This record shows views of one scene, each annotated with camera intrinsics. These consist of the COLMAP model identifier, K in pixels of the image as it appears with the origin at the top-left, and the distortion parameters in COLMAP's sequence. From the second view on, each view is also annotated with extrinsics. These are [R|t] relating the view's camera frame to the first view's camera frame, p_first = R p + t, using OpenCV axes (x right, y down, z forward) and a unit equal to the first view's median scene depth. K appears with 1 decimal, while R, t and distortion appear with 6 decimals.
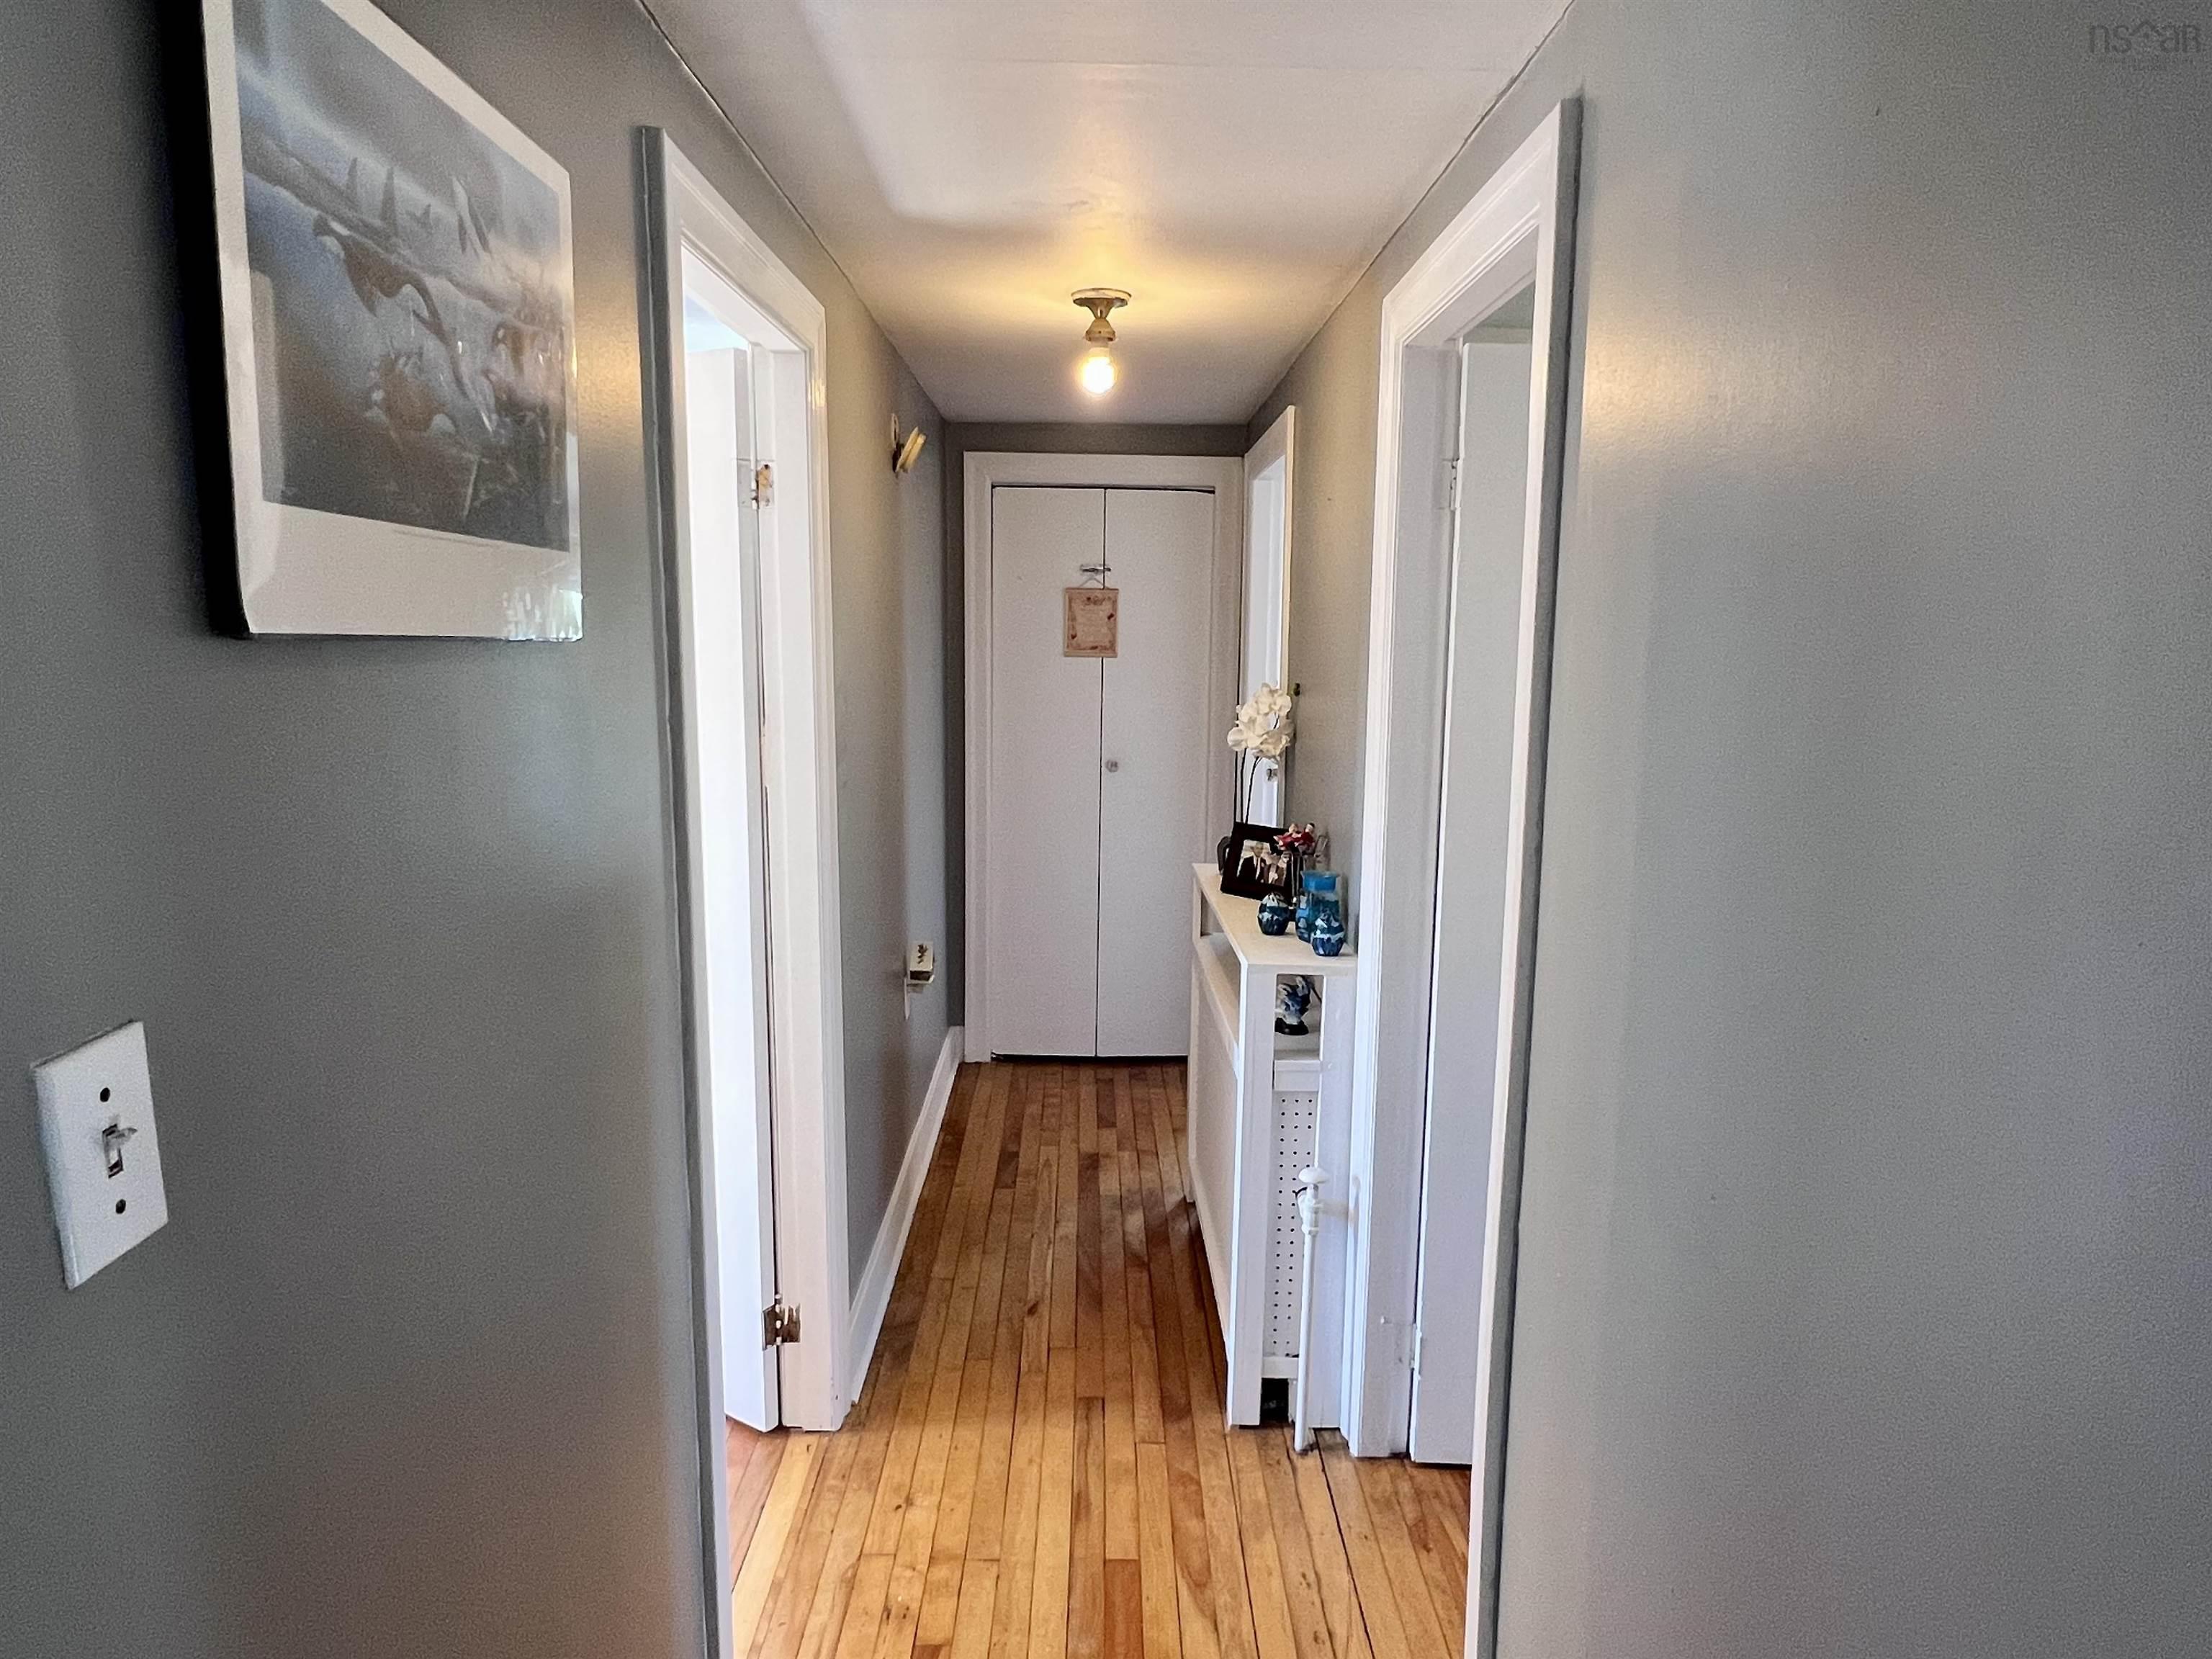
lens RADIAL K [[1392.3, 0, 1102.0], [0, 1392.3, 836.4], [0, 0, 1]] dist [-0.002165, -0.000786]
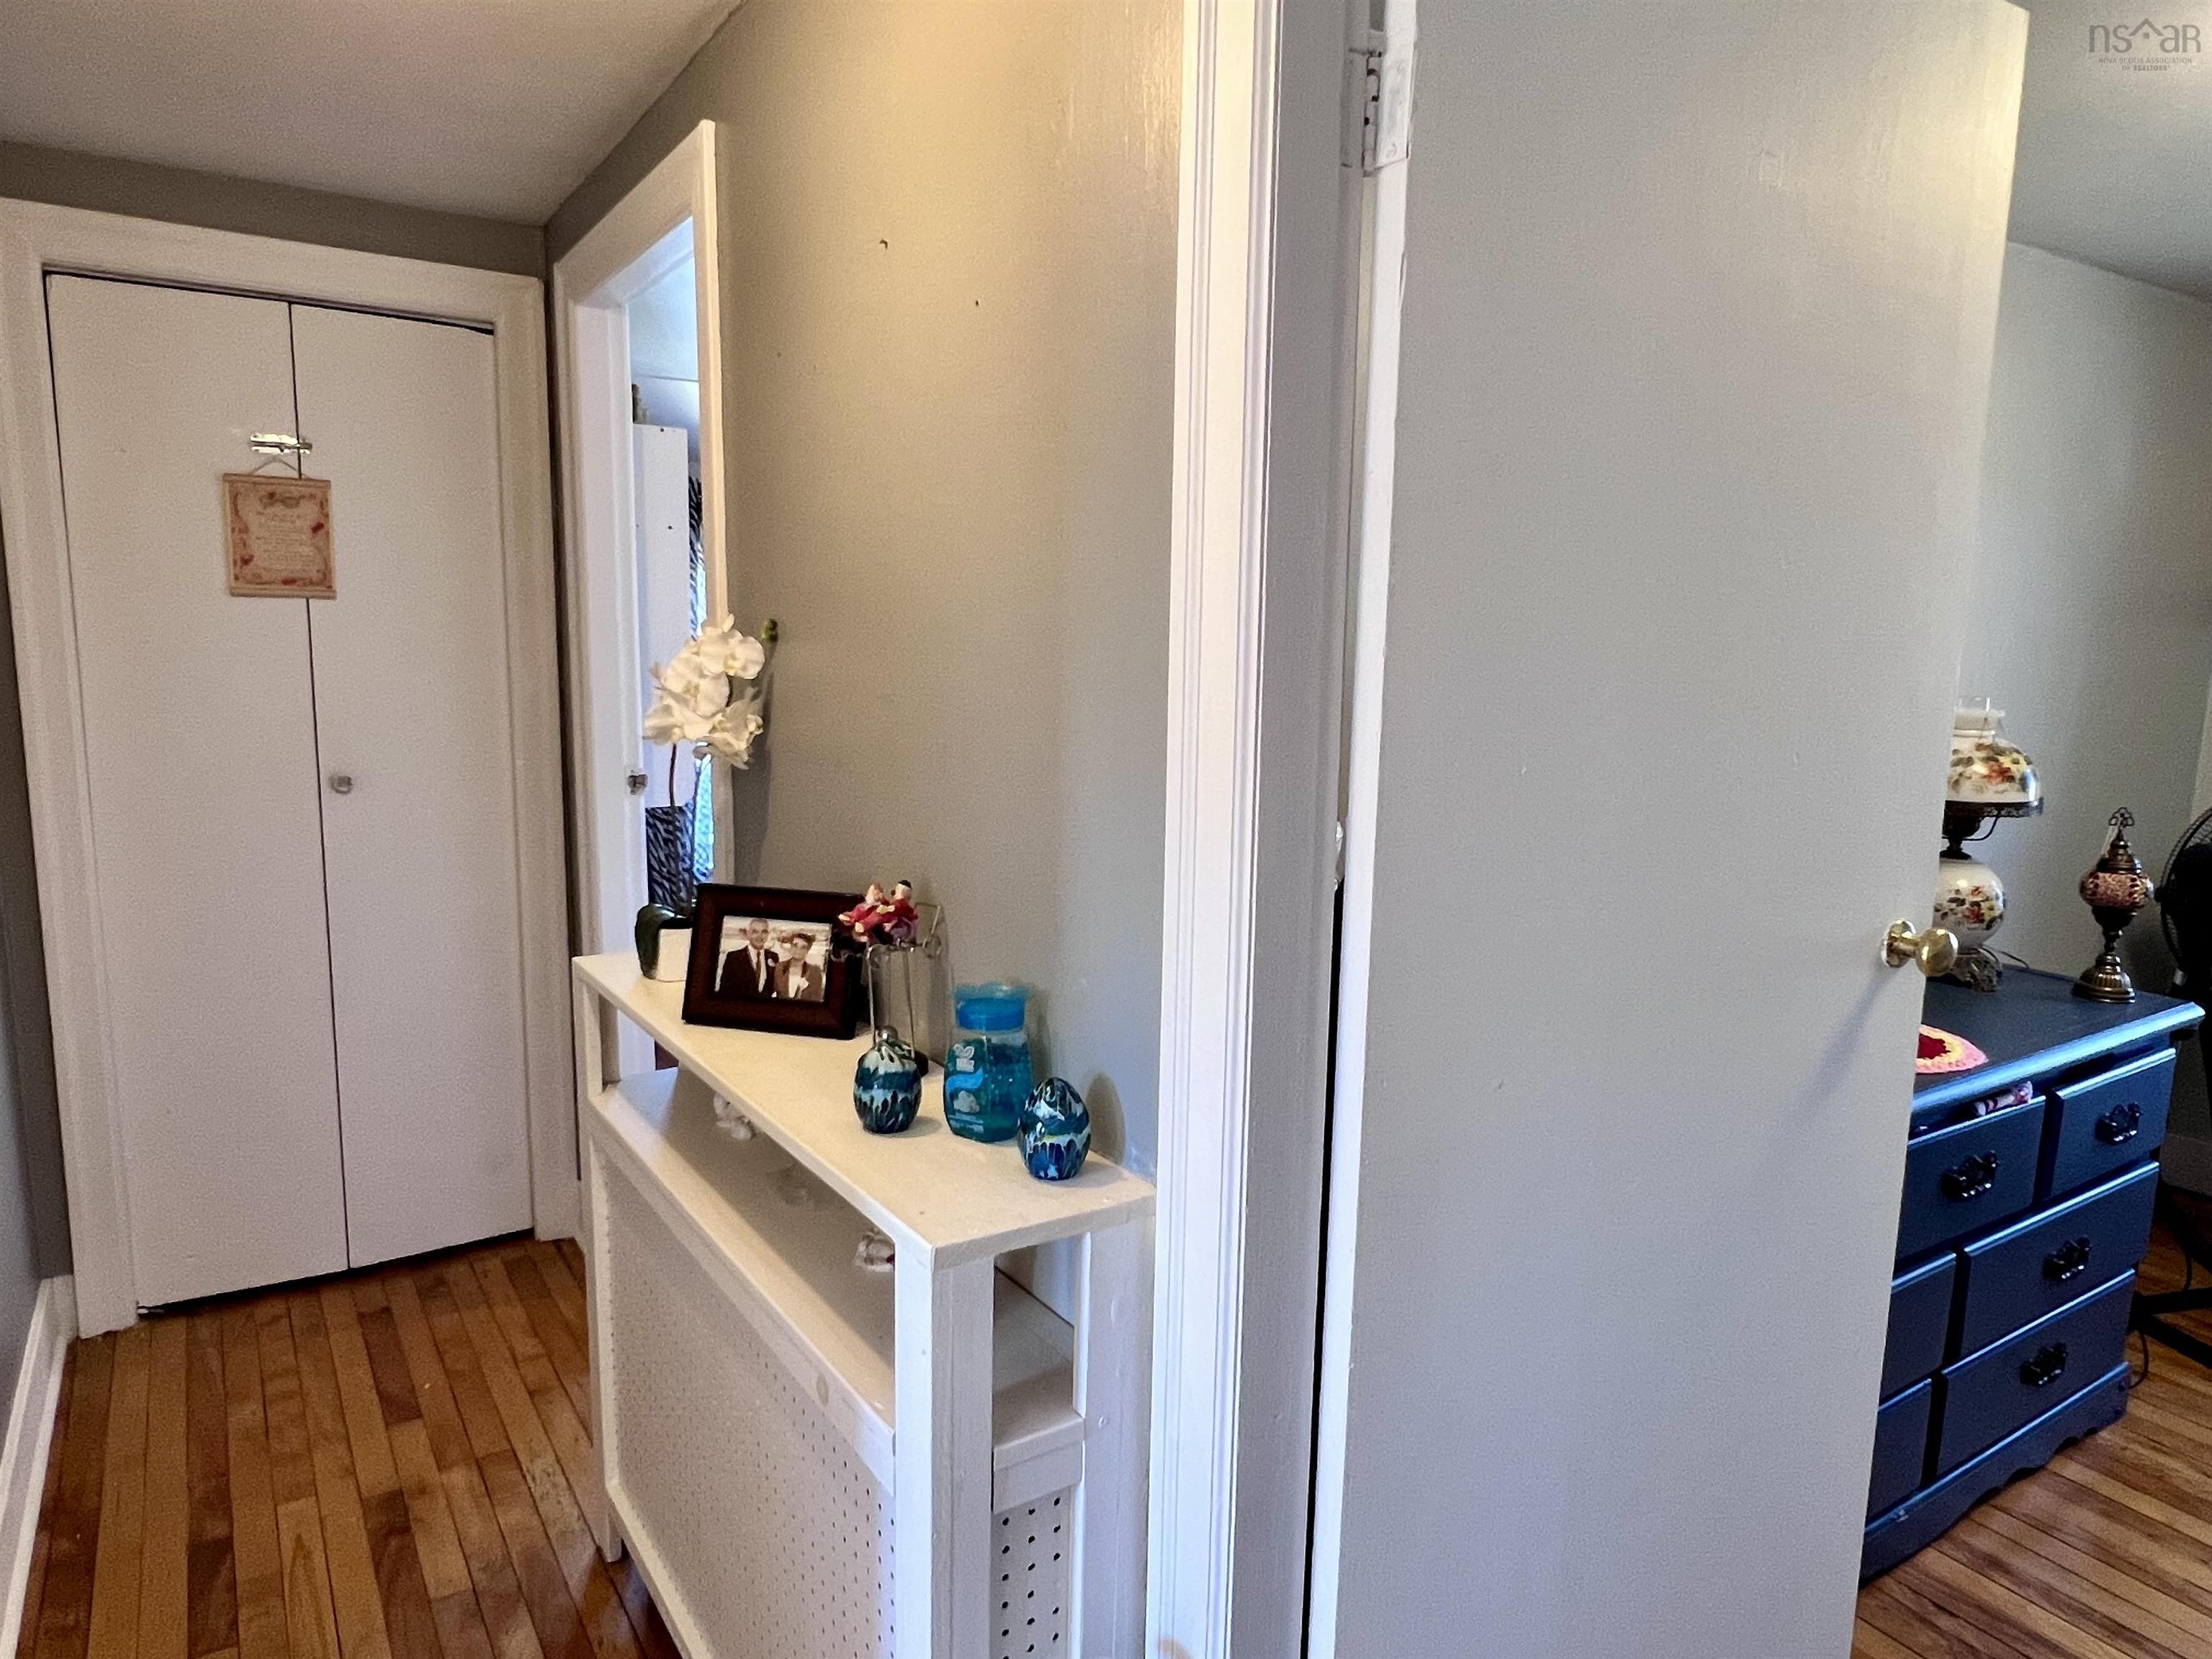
lens RADIAL K [[1392.3, 0, 1102.0], [0, 1392.3, 836.4], [0, 0, 1]] dist [-0.002165, -0.000786]
pose [[0.844807, -0.076919, 0.529514, -0.040762], [0.072834, 0.996933, 0.028617, -0.025691], [-0.530092, 0.014391, 0.847818, 0.391622]]
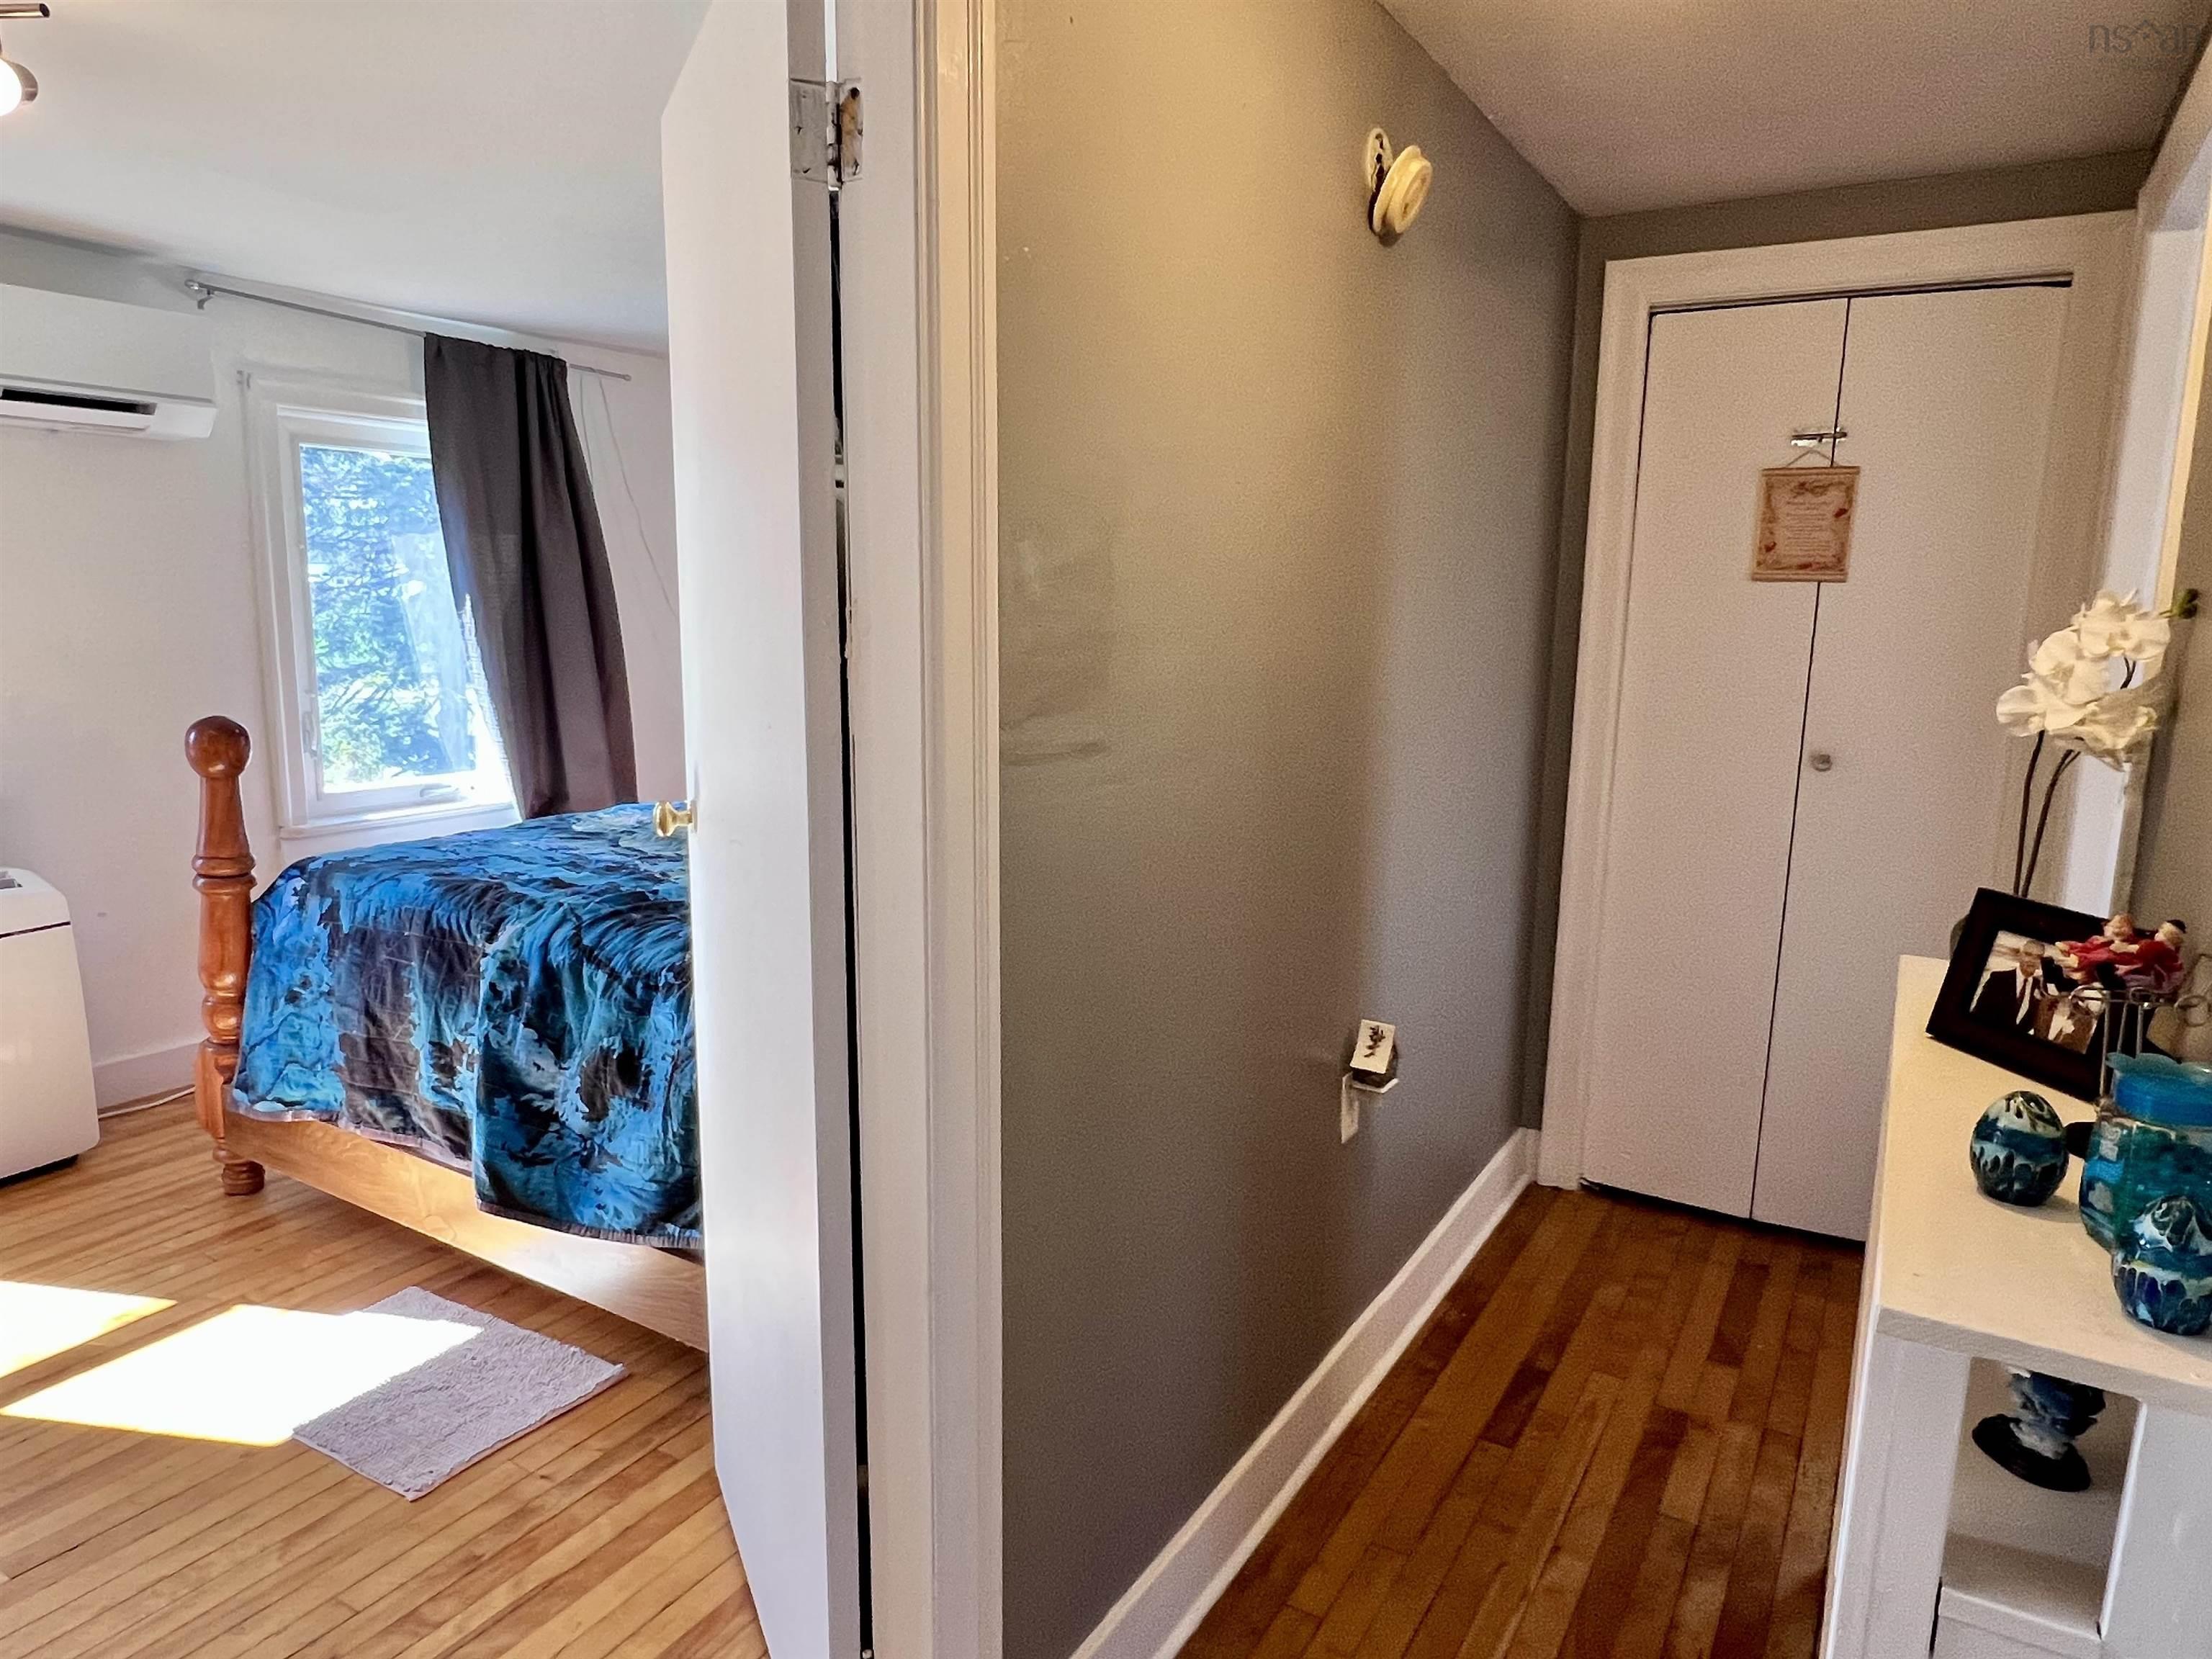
lens RADIAL K [[1391.9, 0, 1093.0], [0, 1391.9, 844.1], [0, 0, 1]] dist [-0.004555, -0.000807]
pose [[0.848017, 0.092729, -0.521793, 0.068902], [-0.083210, 0.995659, 0.041708, -0.015968], [0.523396, 0.008049, 0.852052, 0.374314]]
